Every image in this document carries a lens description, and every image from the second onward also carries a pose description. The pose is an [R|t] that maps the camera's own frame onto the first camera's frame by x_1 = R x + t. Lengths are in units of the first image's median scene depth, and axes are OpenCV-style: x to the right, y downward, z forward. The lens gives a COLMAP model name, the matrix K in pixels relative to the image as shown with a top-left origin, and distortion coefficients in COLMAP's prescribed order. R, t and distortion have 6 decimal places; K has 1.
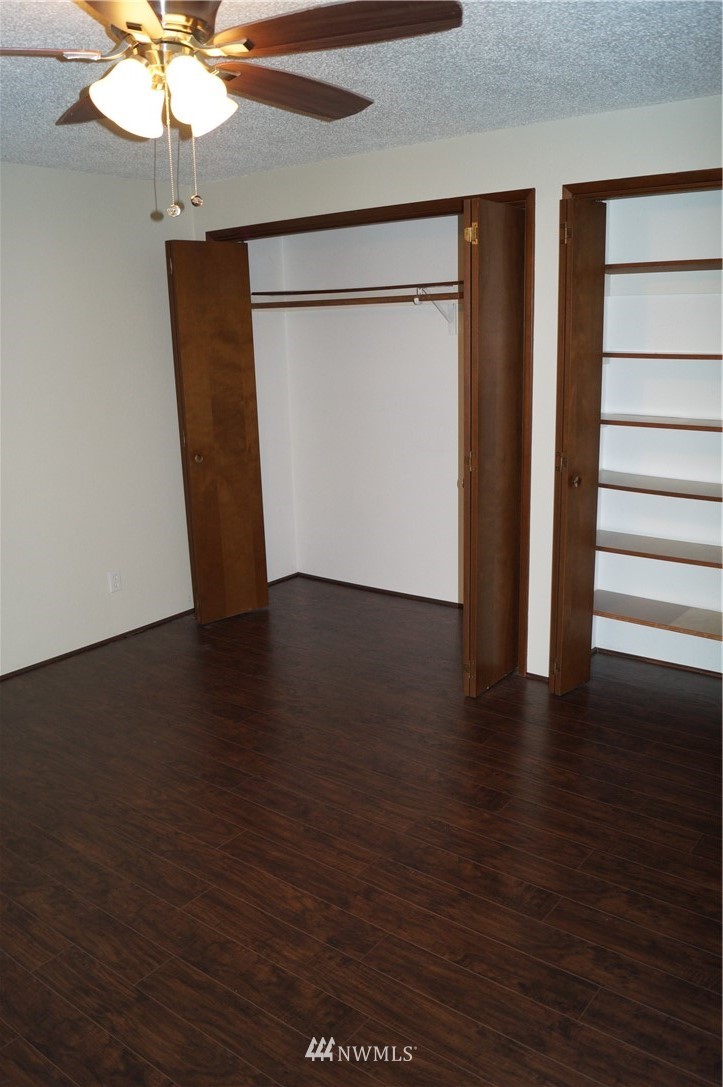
lens RADIAL K [[859.6, 0, 367.7], [0, 859.6, 547.7], [0, 0, 1]] dist [-0.080407, 0.010803]
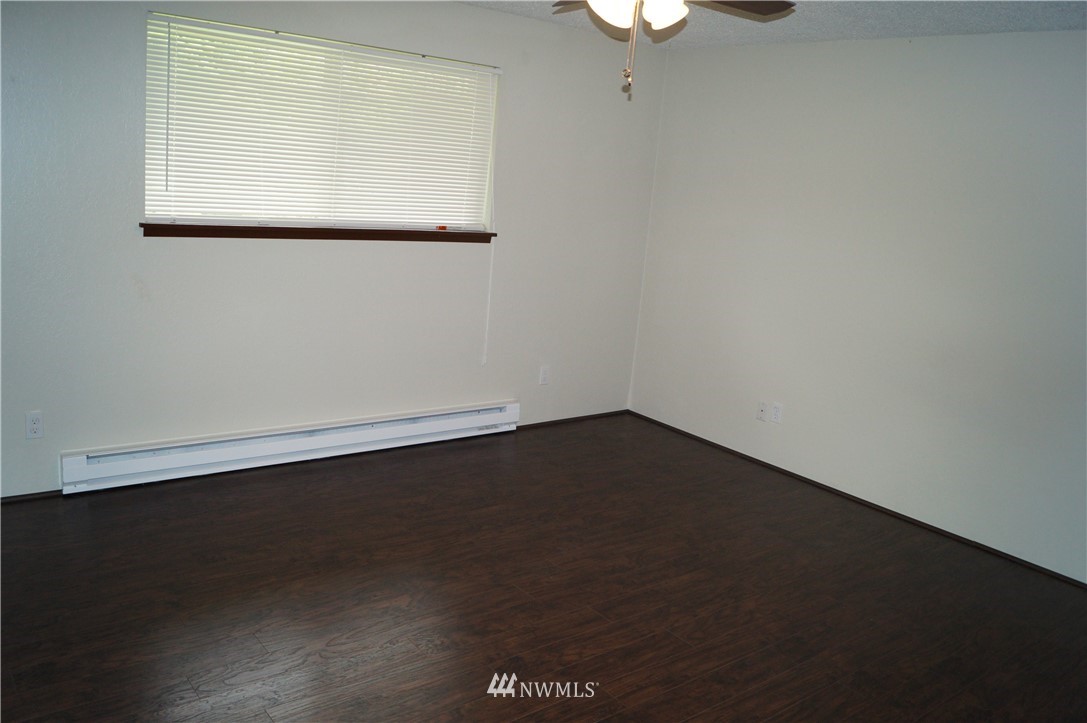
lens RADIAL K [[859.6, 0, 548.1], [0, 859.6, 358.1], [0, 0, 1]] dist [-0.080407, 0.010803]
pose [[-0.235362, 0.211827, -0.948543, 0.917436], [-0.326732, 0.901914, 0.282485, -0.252557], [0.915342, 0.376405, -0.143065, 0.959133]]
